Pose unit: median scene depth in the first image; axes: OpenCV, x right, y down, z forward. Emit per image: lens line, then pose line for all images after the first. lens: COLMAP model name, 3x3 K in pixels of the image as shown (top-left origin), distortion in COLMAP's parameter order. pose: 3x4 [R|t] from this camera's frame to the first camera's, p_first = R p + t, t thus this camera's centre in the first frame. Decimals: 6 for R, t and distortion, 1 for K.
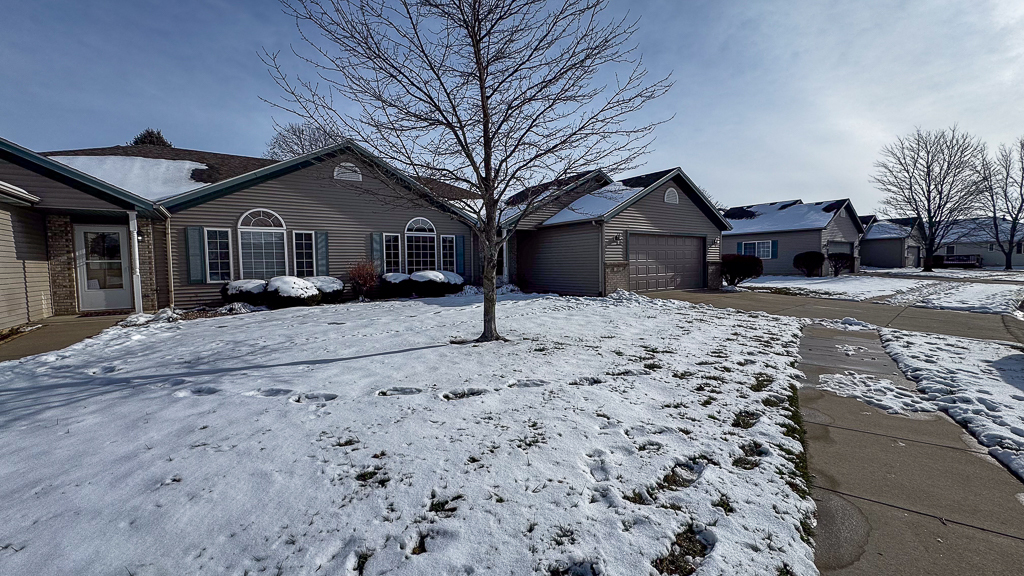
lens RADIAL K [[408.0, 0, 513.6], [0, 408.0, 289.0], [0, 0, 1]] dist [-0.000900, 0.000468]
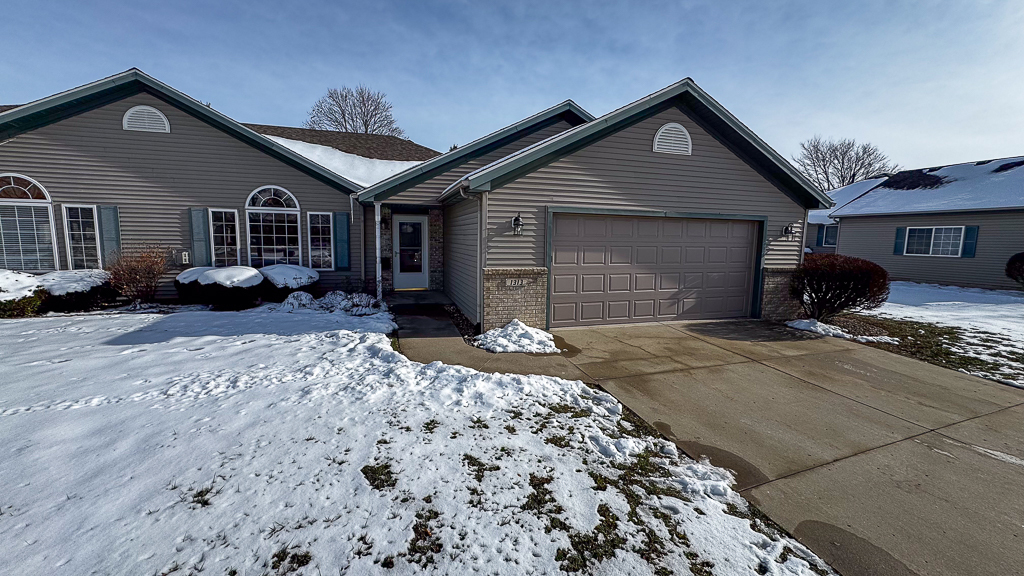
lens RADIAL K [[408.0, 0, 510.3], [0, 408.0, 289.4], [0, 0, 1]] dist [-0.000900, 0.000468]
pose [[0.950202, 0.069829, -0.303711, 0.379494], [-0.050687, 0.996225, 0.070468, -0.071122], [0.307485, -0.051565, 0.950155, 0.468032]]
